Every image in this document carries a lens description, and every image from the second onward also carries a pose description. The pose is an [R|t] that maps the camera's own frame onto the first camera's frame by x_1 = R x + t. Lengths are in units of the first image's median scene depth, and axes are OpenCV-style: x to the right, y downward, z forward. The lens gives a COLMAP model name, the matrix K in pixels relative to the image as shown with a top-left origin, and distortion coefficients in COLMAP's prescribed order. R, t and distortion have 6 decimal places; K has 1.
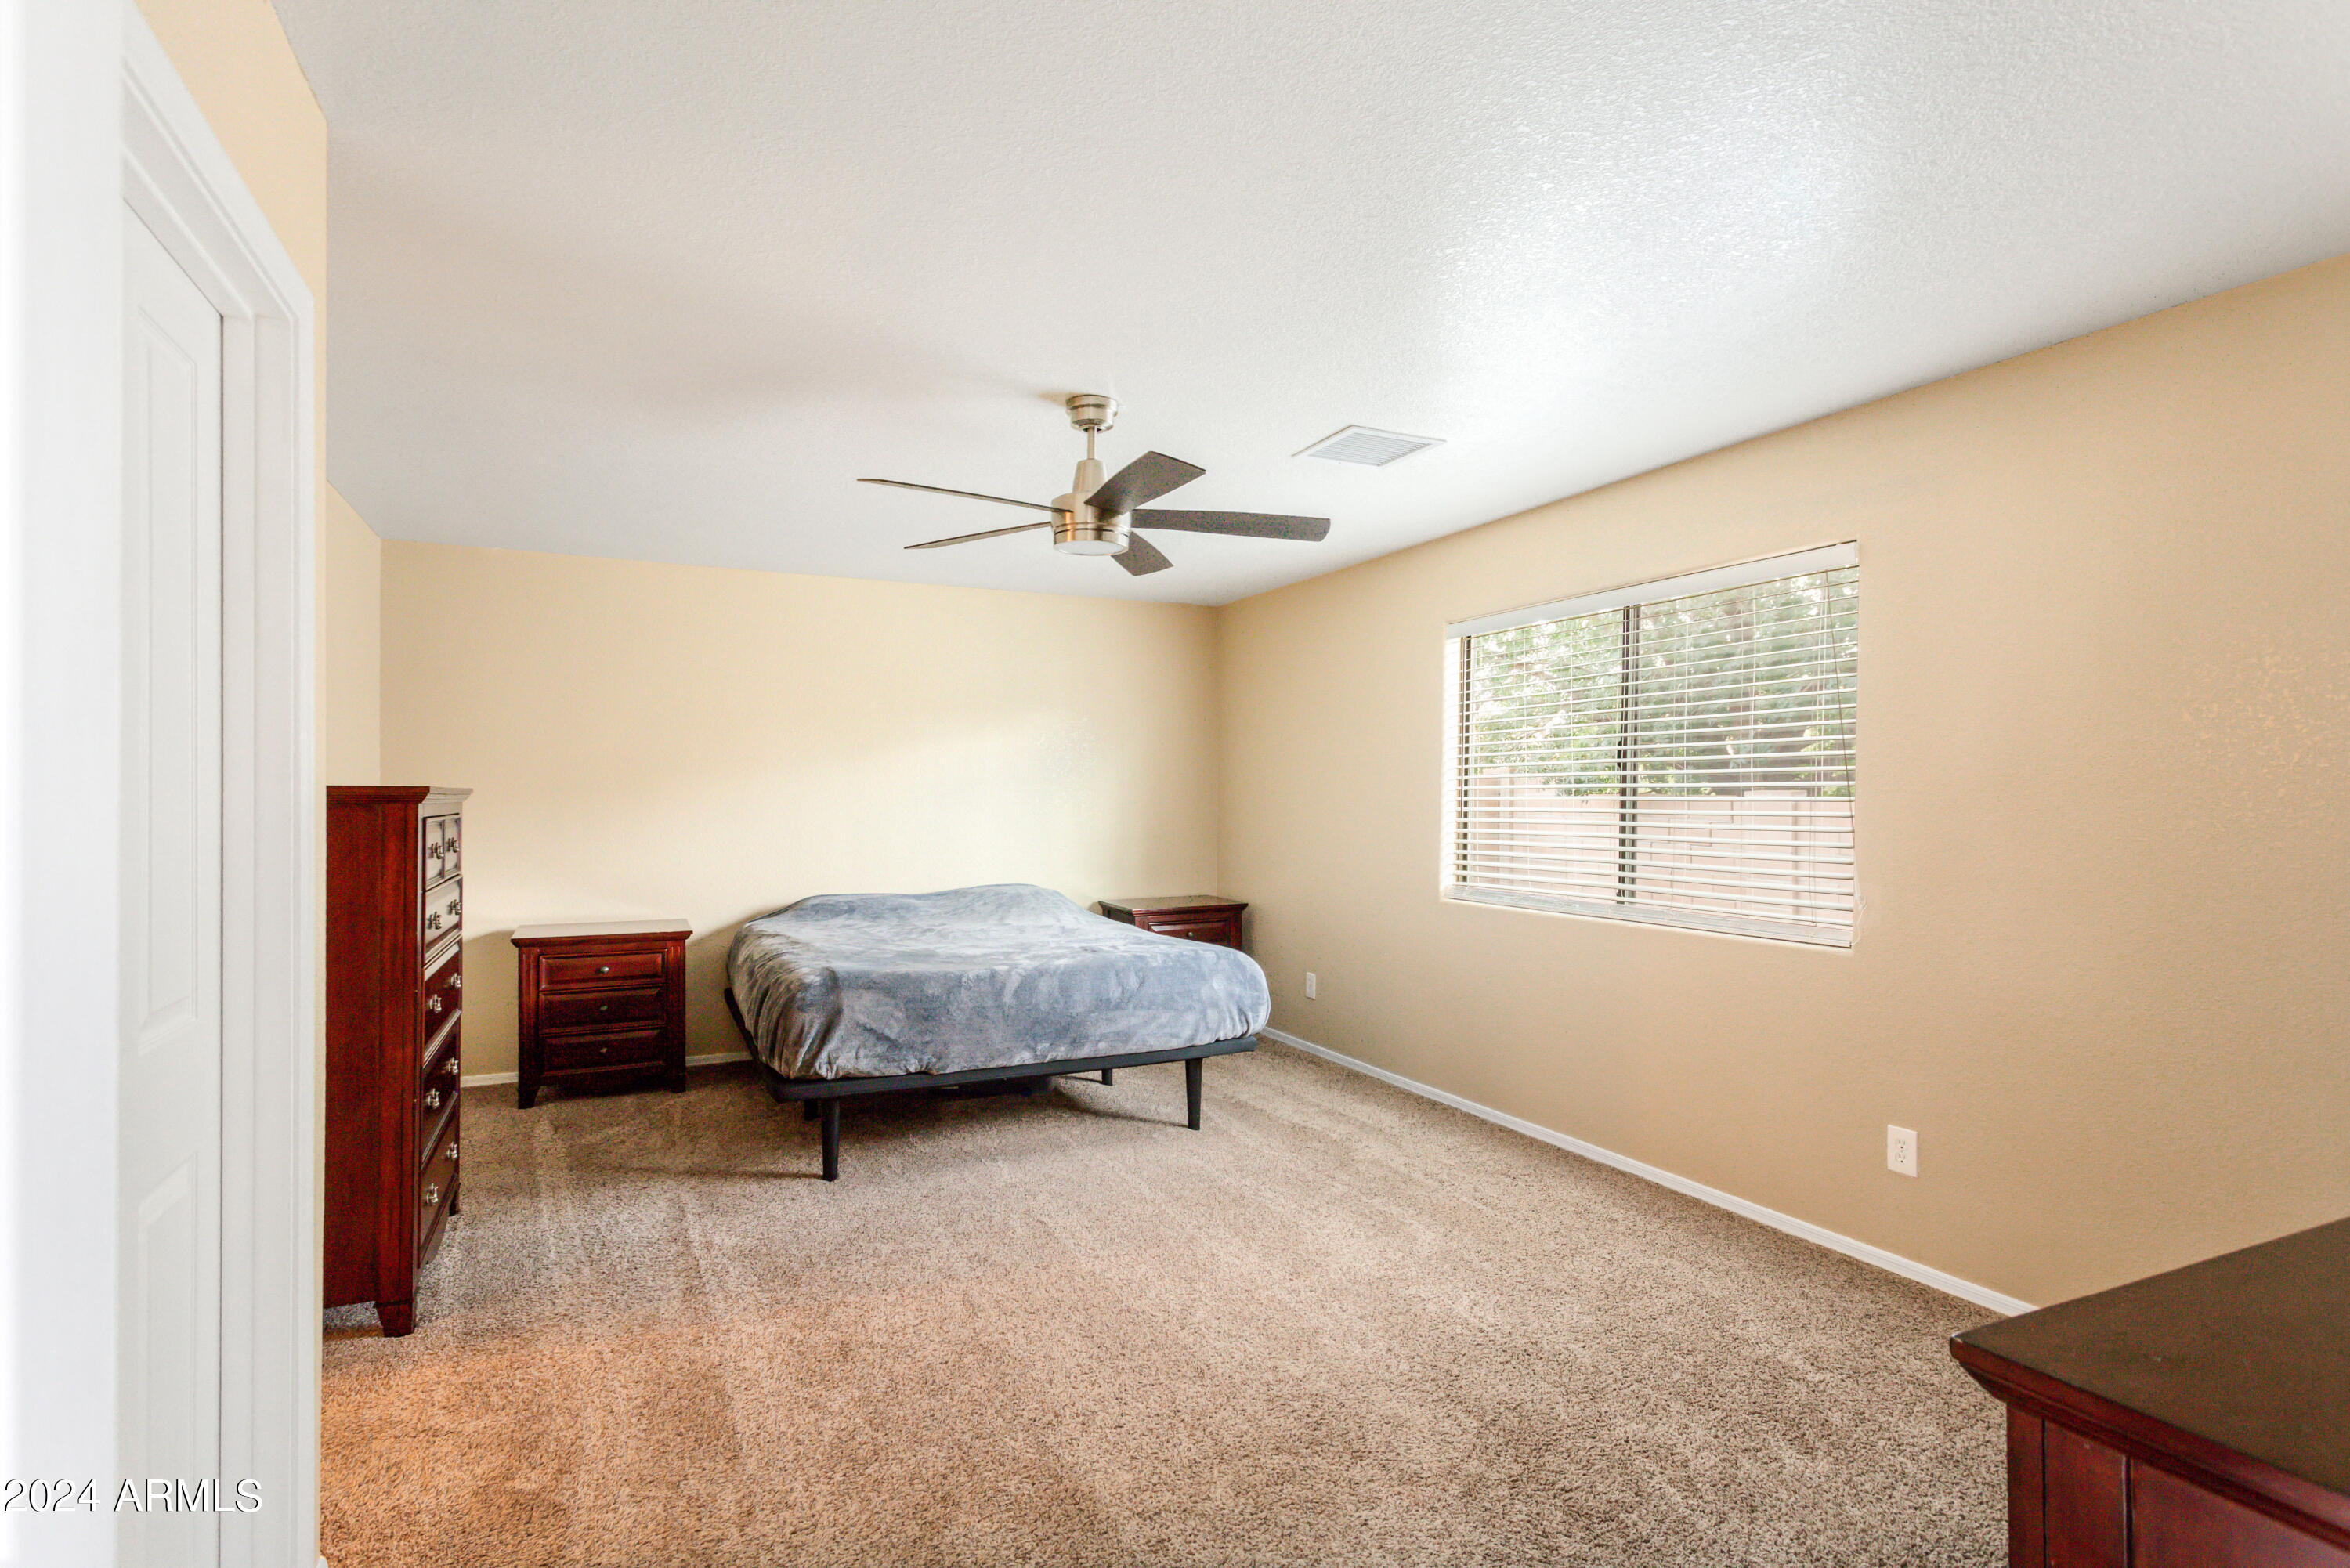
lens RADIAL K [[1129.2, 0, 1182.1], [0, 1129.2, 788.4], [0, 0, 1]] dist [0.002873, -0.000488]
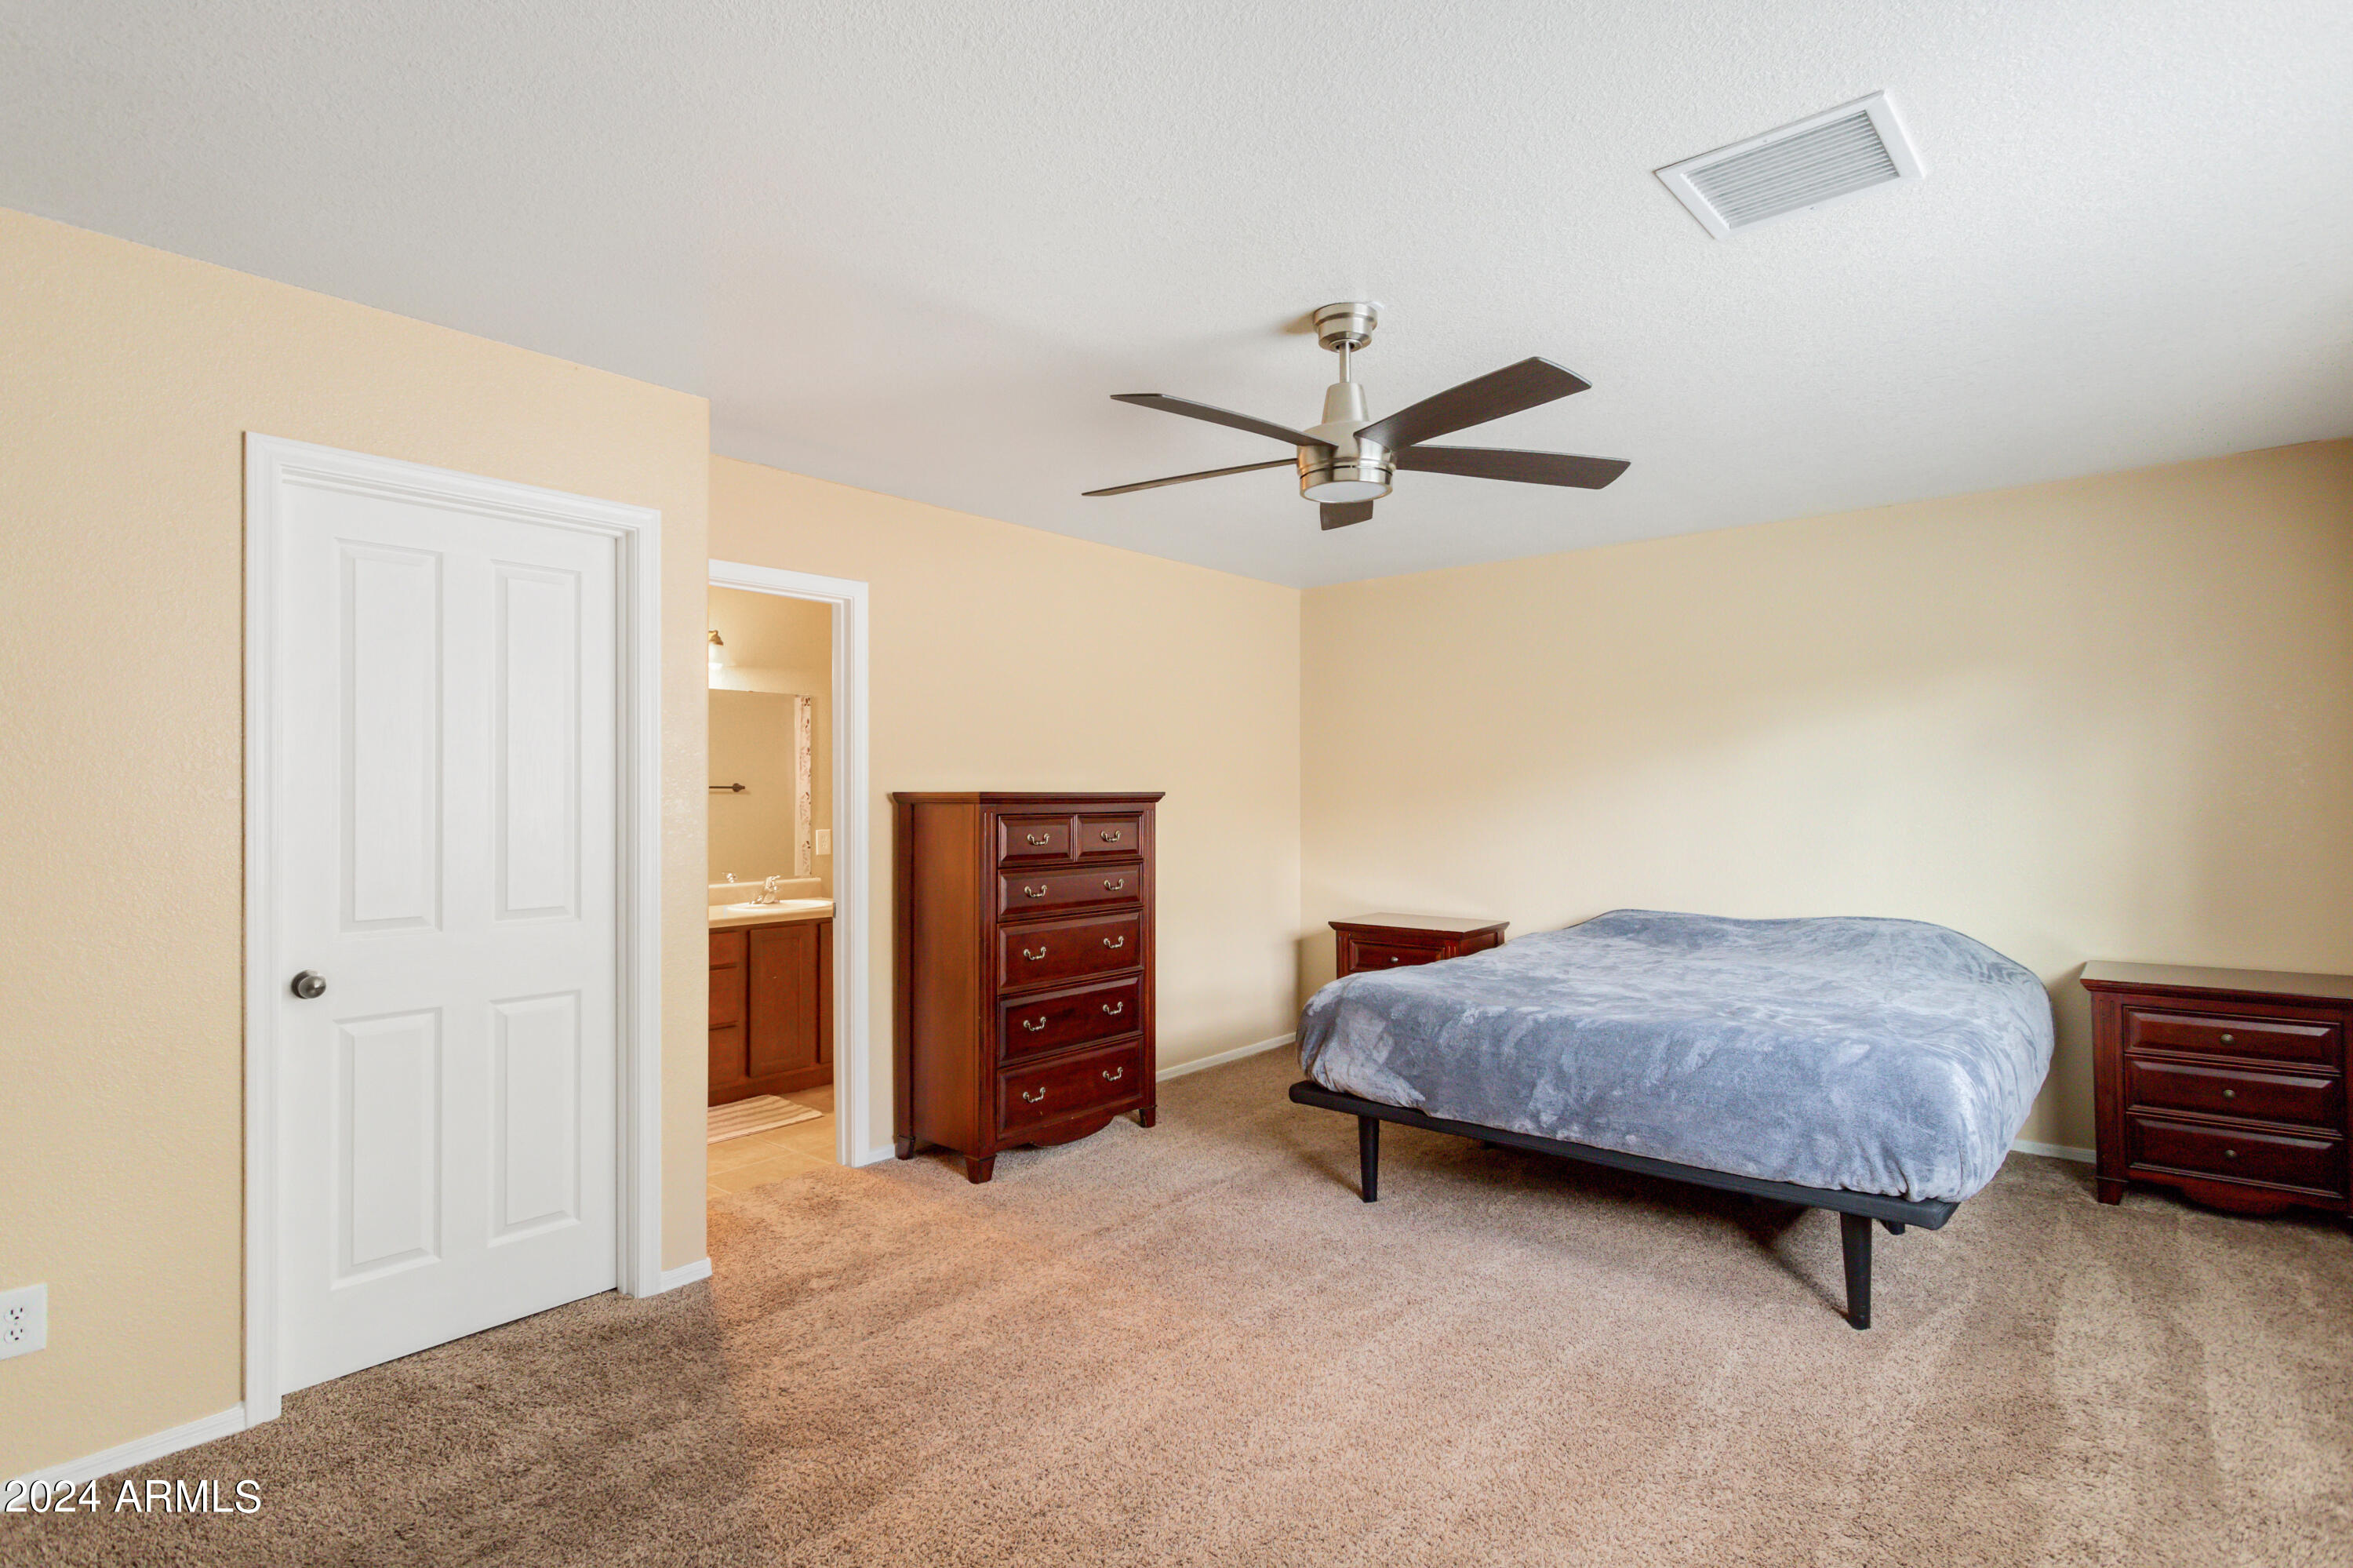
lens RADIAL K [[1178.7, 0, 1177.1], [0, 1178.7, 782.6], [0, 0, 1]] dist [0.002185, 0.000016]
pose [[0.402856, -0.015628, -0.915130, 0.548283], [0.011282, 0.999863, -0.012108, 0.005246], [0.915194, -0.005447, 0.402977, 0.466447]]
